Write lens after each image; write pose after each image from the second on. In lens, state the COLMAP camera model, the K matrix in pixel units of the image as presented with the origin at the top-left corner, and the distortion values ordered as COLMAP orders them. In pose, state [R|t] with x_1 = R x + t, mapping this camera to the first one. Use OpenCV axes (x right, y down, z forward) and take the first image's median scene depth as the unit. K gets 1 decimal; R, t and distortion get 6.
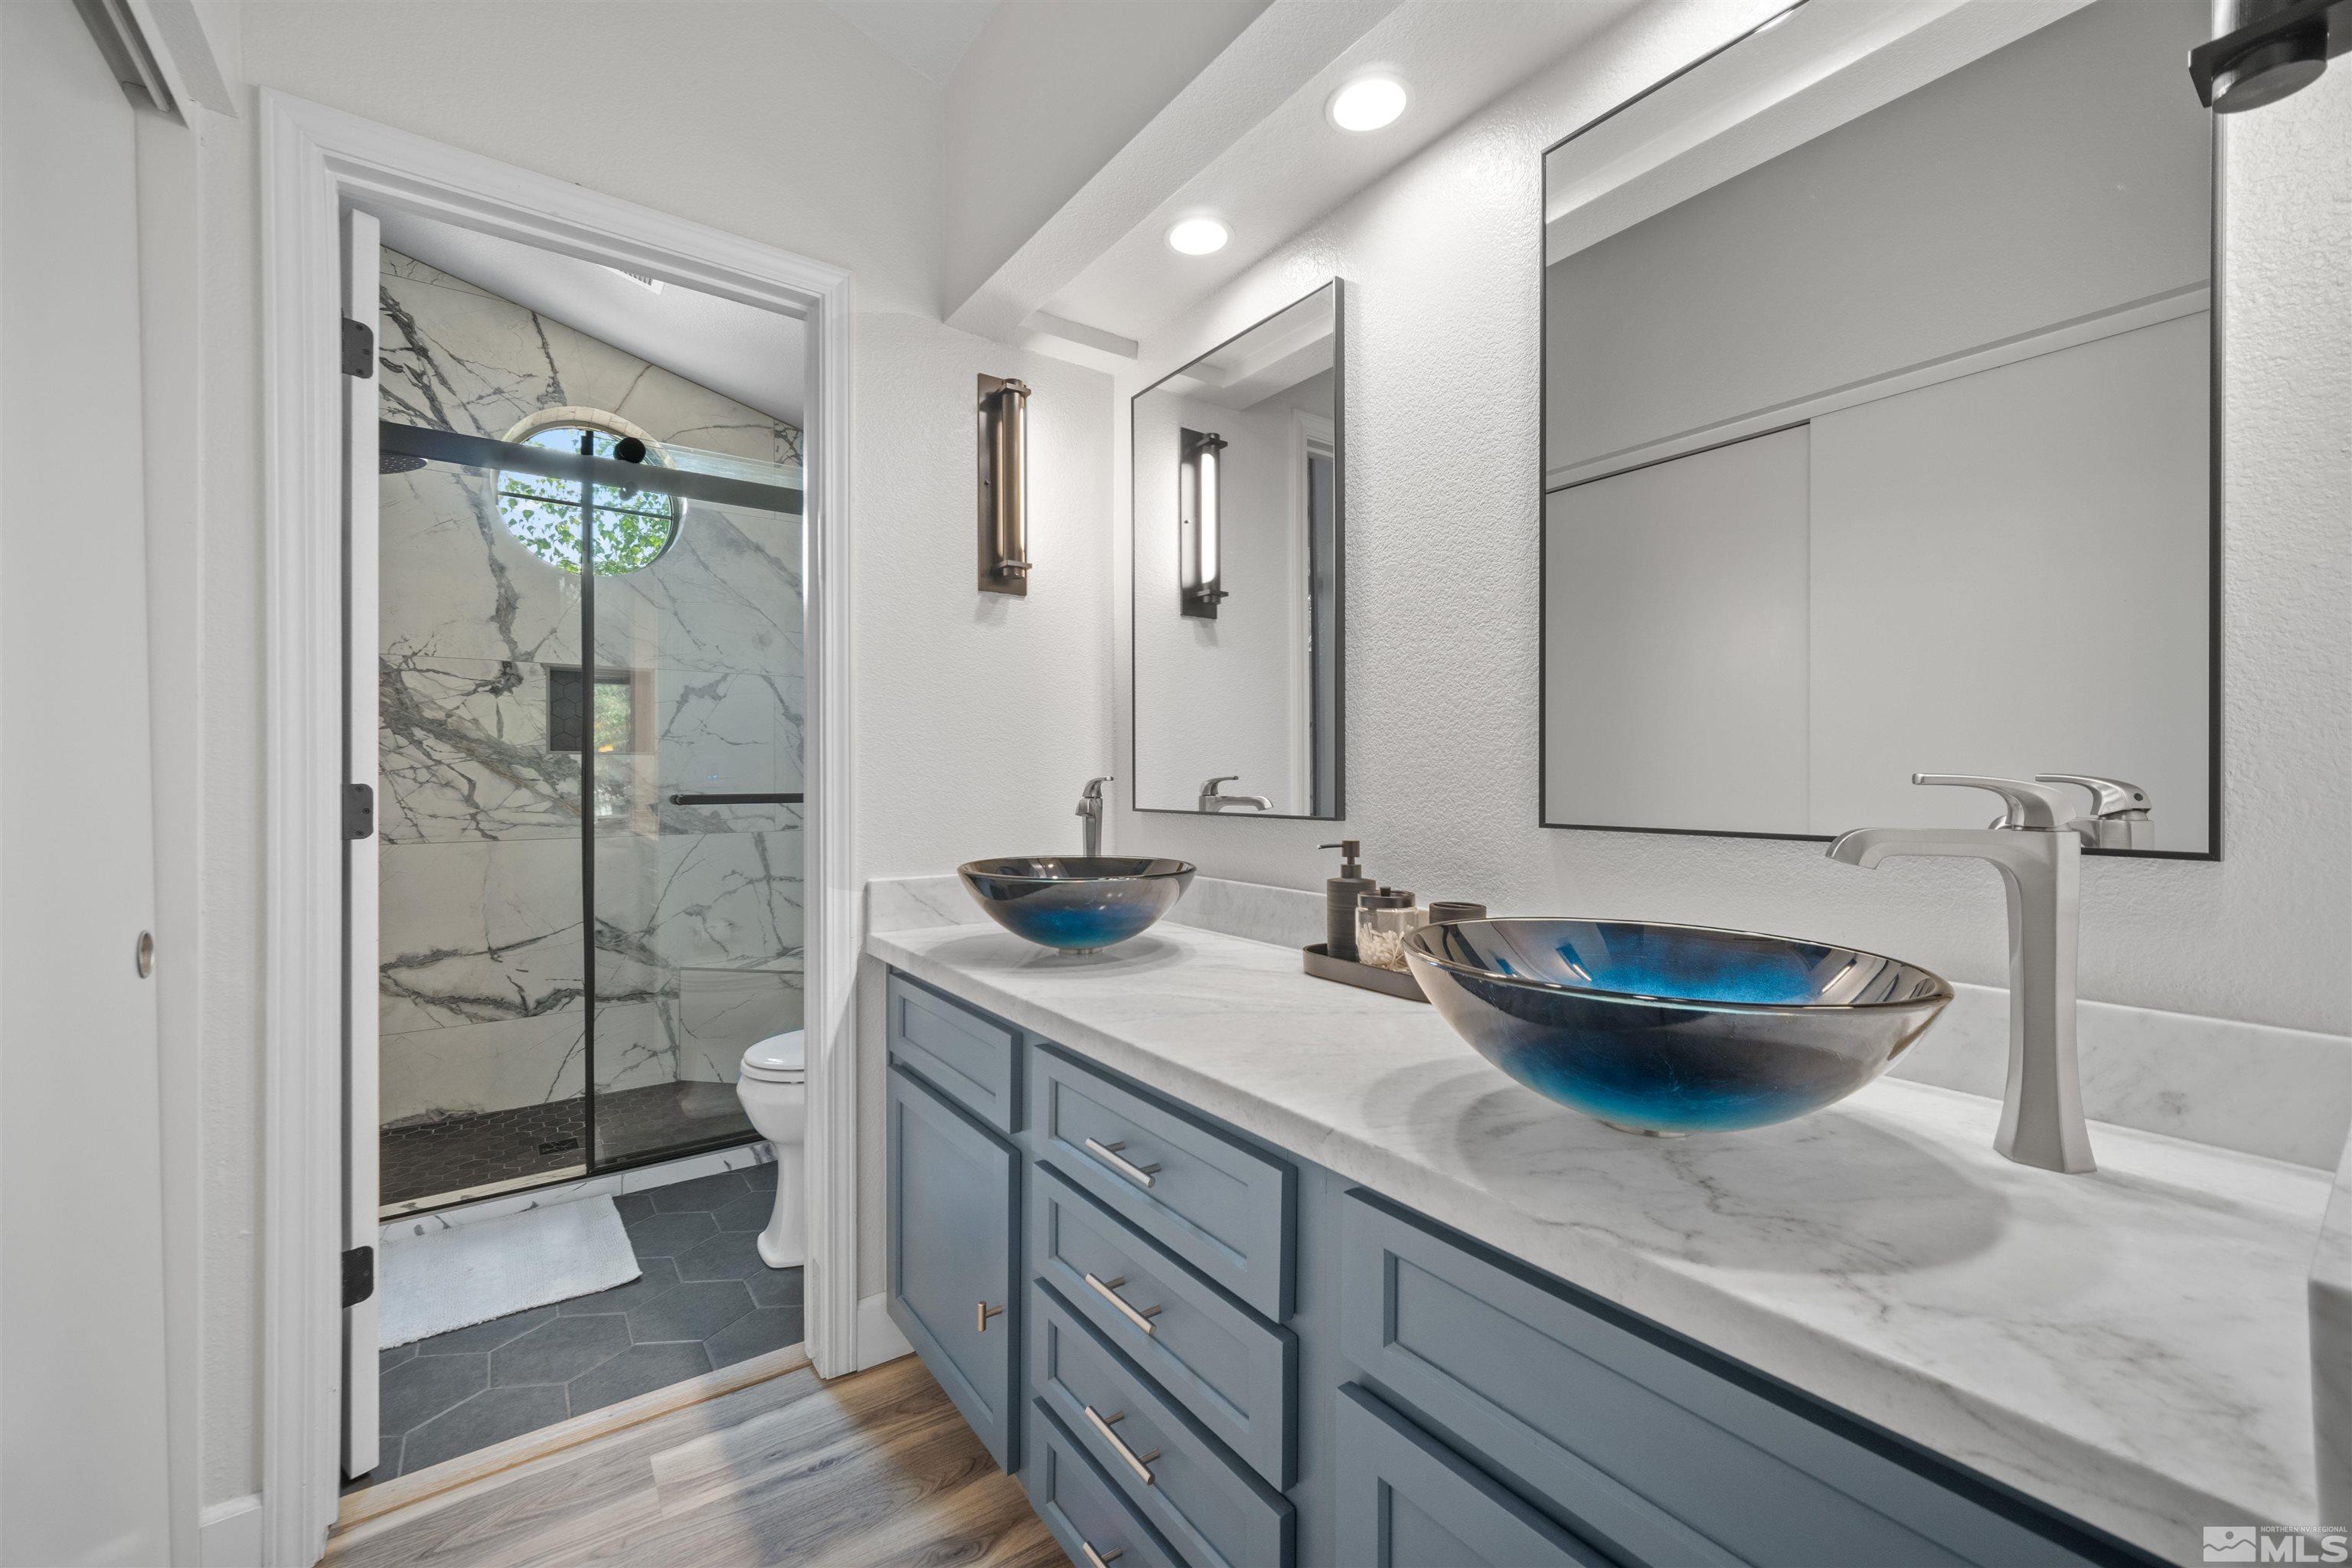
lens RADIAL K [[952.7, 0, 1159.1], [0, 952.7, 774.4], [0, 0, 1]] dist [-0.000766, 0.000428]
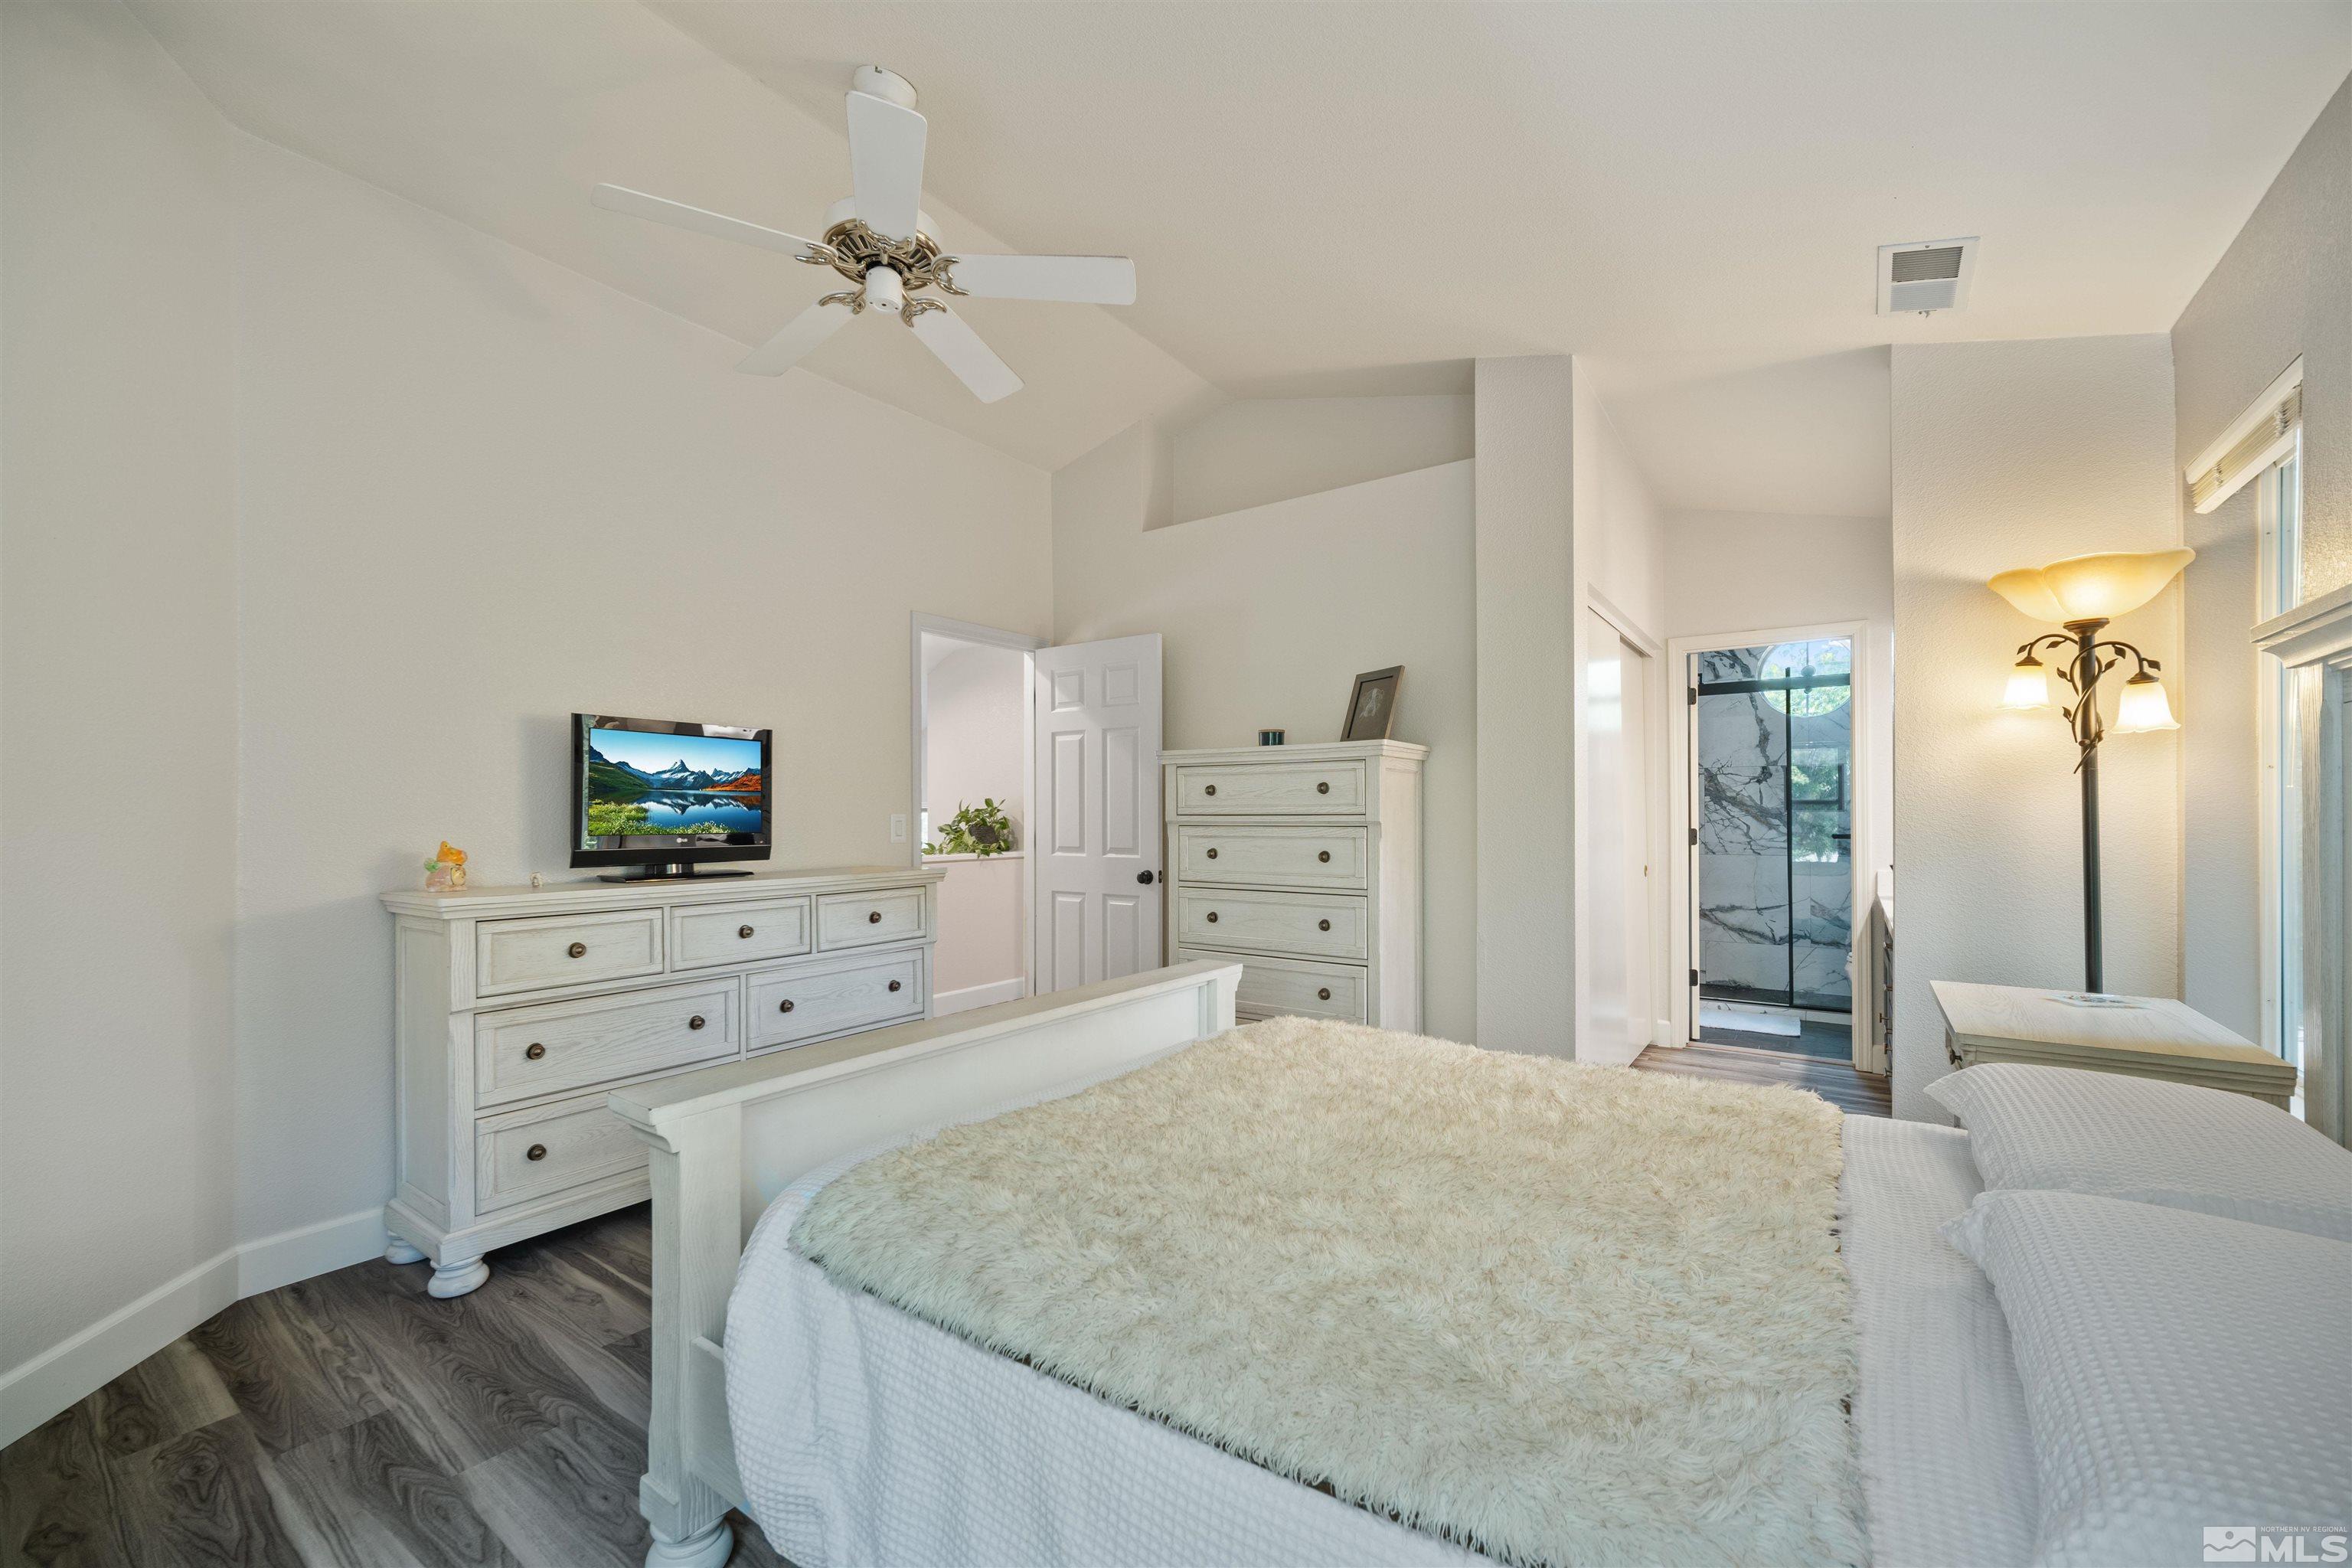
lens RADIAL K [[952.7, 0, 1186.7], [0, 952.7, 804.7], [0, 0, 1]] dist [-0.000766, 0.000428]
pose [[0.351114, -0.007044, -0.936306, 0.796973], [0.000197, 0.999972, -0.007450, -0.023429], [0.936333, 0.002432, 0.351106, -0.878922]]
